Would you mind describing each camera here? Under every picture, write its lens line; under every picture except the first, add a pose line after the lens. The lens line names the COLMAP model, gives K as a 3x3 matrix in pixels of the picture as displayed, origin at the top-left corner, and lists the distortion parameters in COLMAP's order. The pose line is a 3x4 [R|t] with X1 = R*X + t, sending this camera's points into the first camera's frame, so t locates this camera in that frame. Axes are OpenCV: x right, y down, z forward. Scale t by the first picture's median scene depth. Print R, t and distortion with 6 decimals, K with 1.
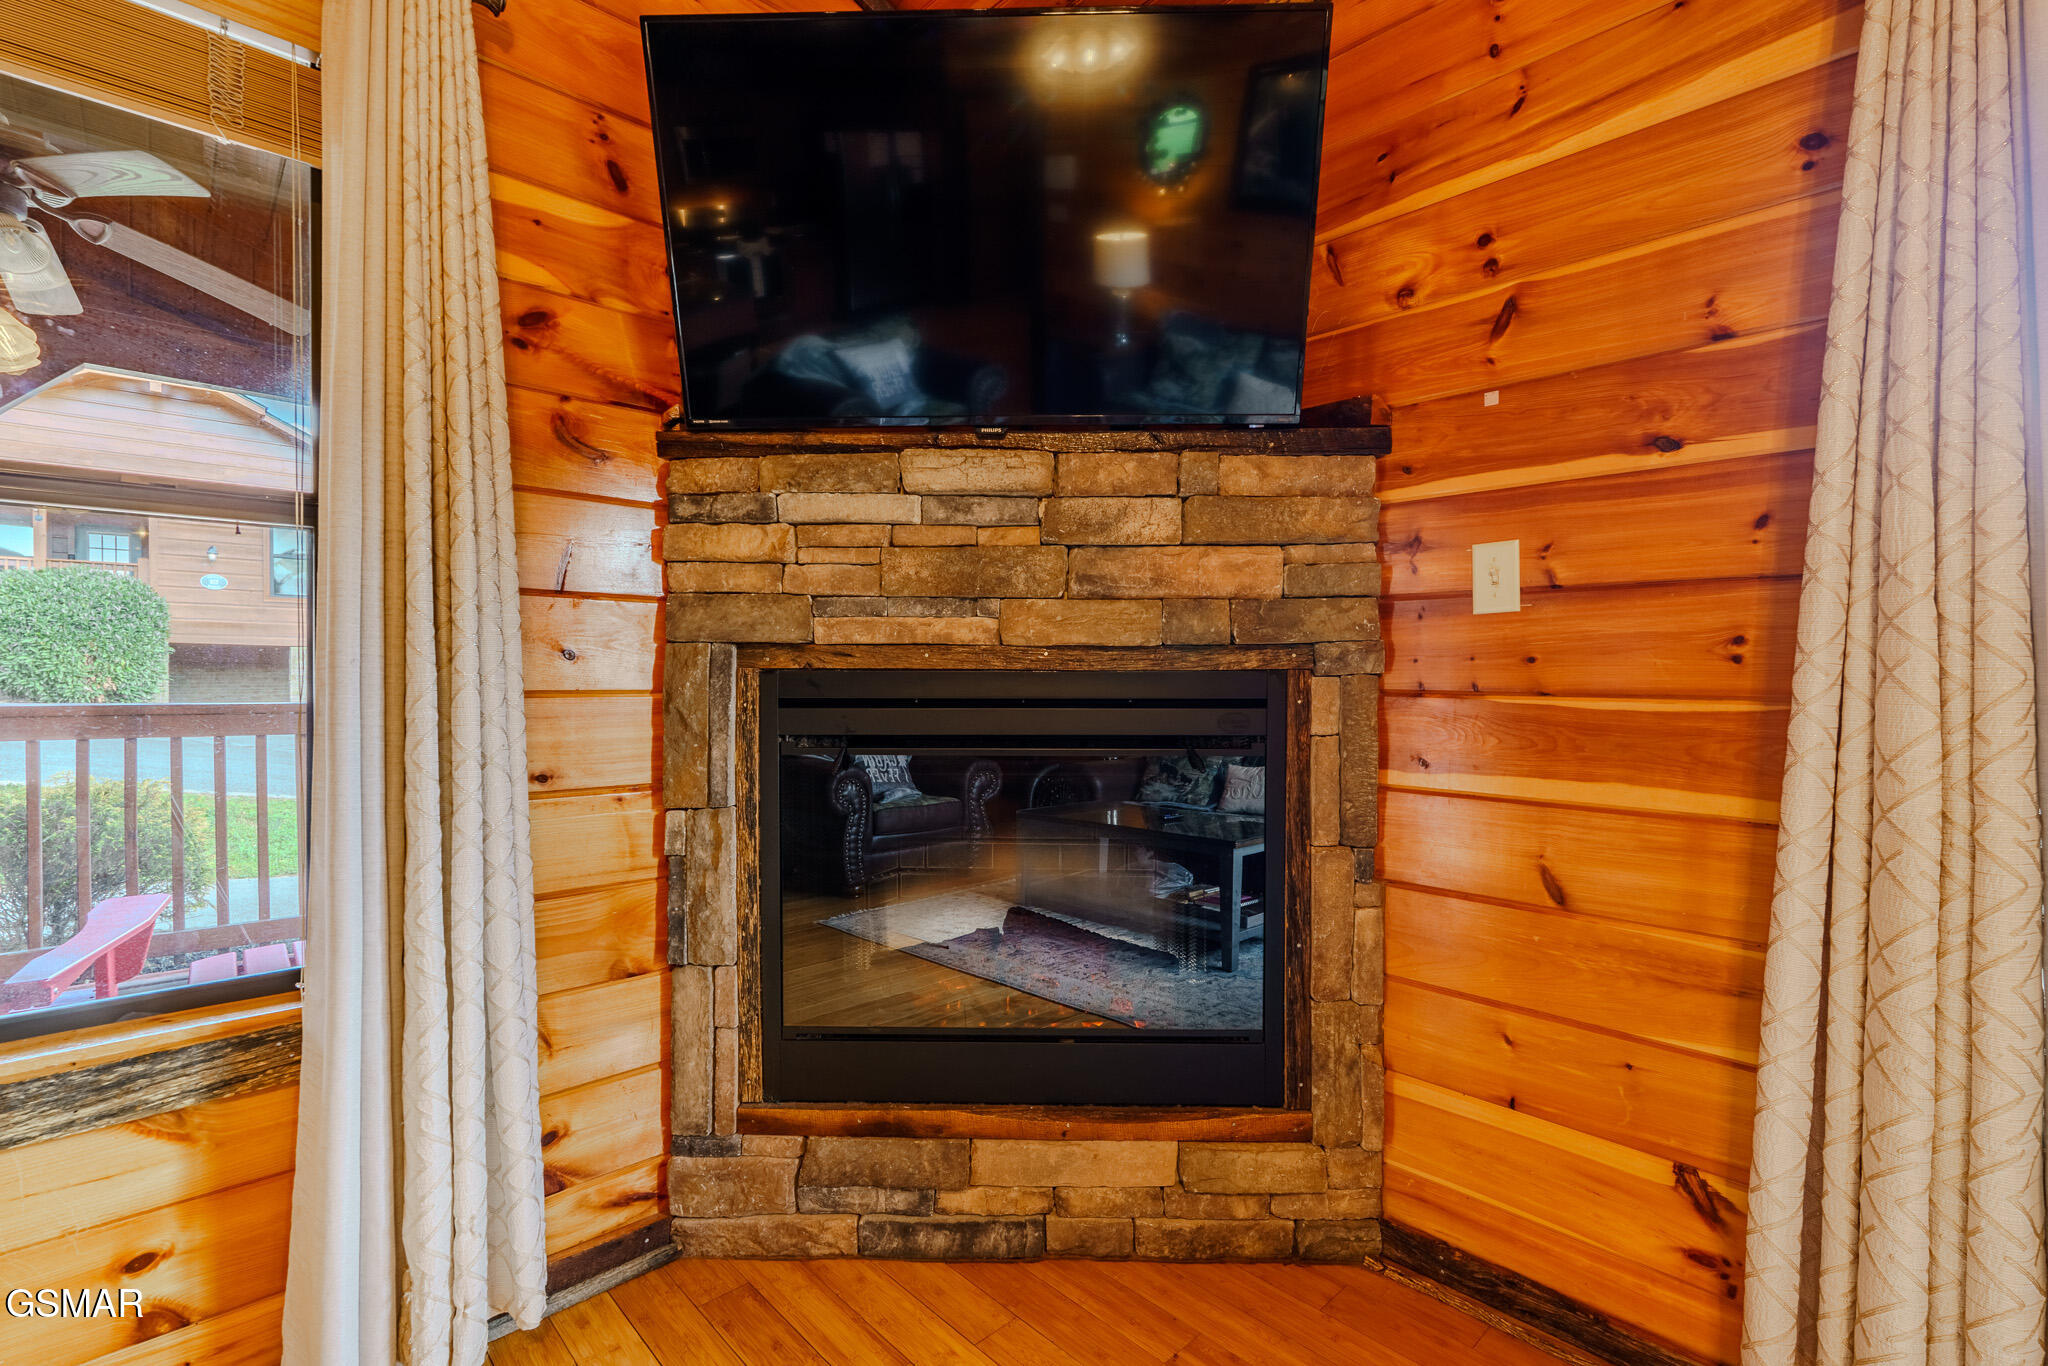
lens RADIAL K [[909.1, 0, 1024.5], [0, 909.1, 694.1], [0, 0, 1]] dist [-0.006860, 0.000724]
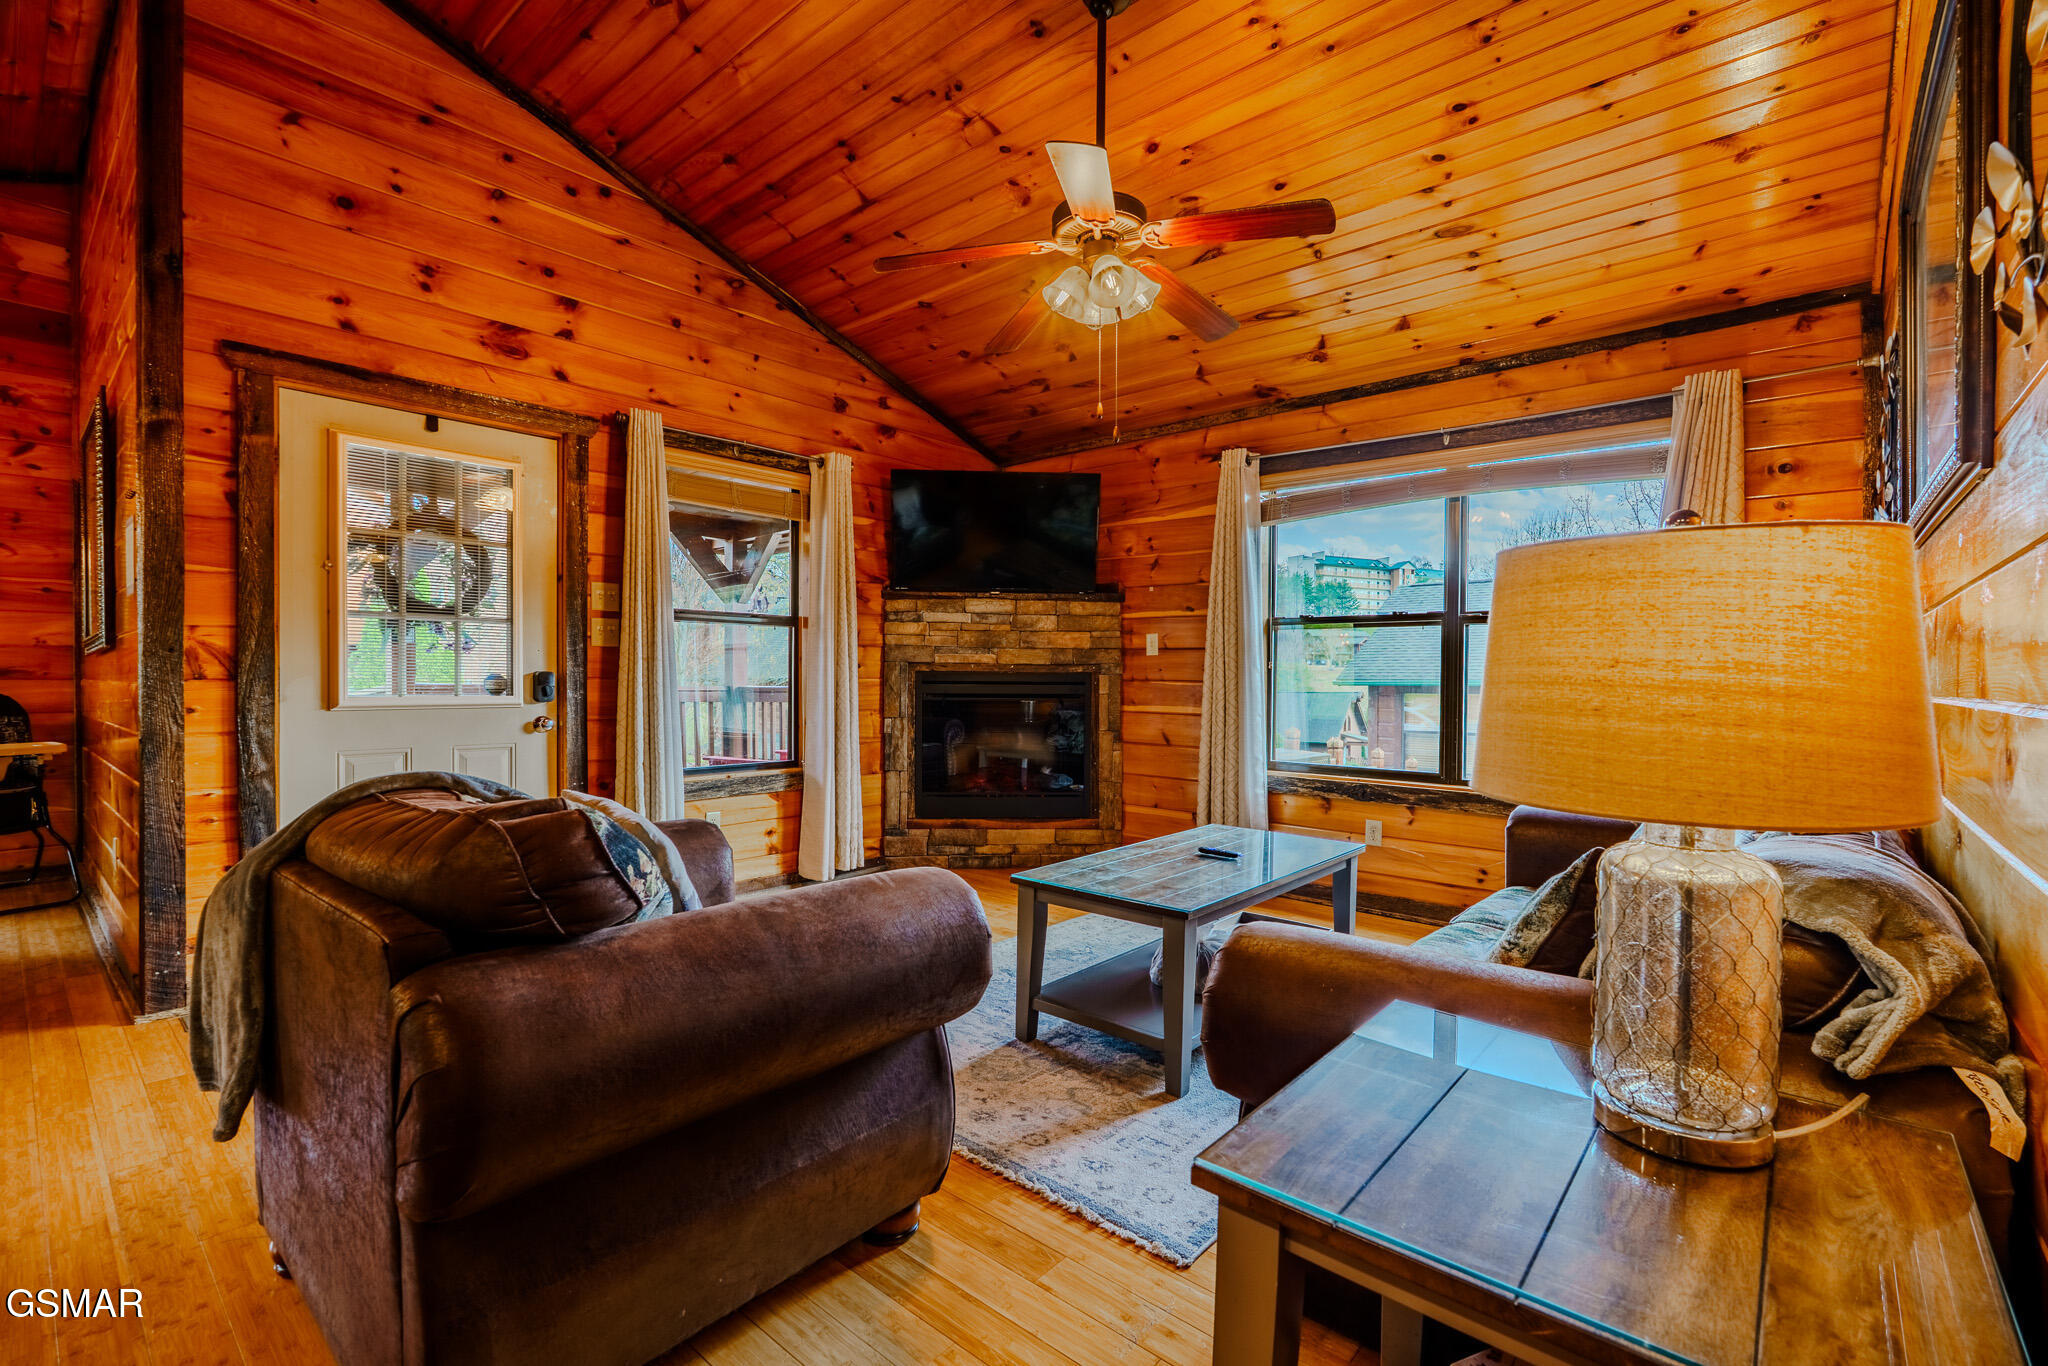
lens RADIAL K [[909.1, 0, 1007.2], [0, 909.1, 682.9], [0, 0, 1]] dist [-0.006860, 0.000724]
pose [[0.996063, 0.006545, 0.088412, -0.259911], [-0.005087, 0.999848, -0.016702, 0.060313], [-0.088507, 0.016186, 0.995944, -2.001143]]
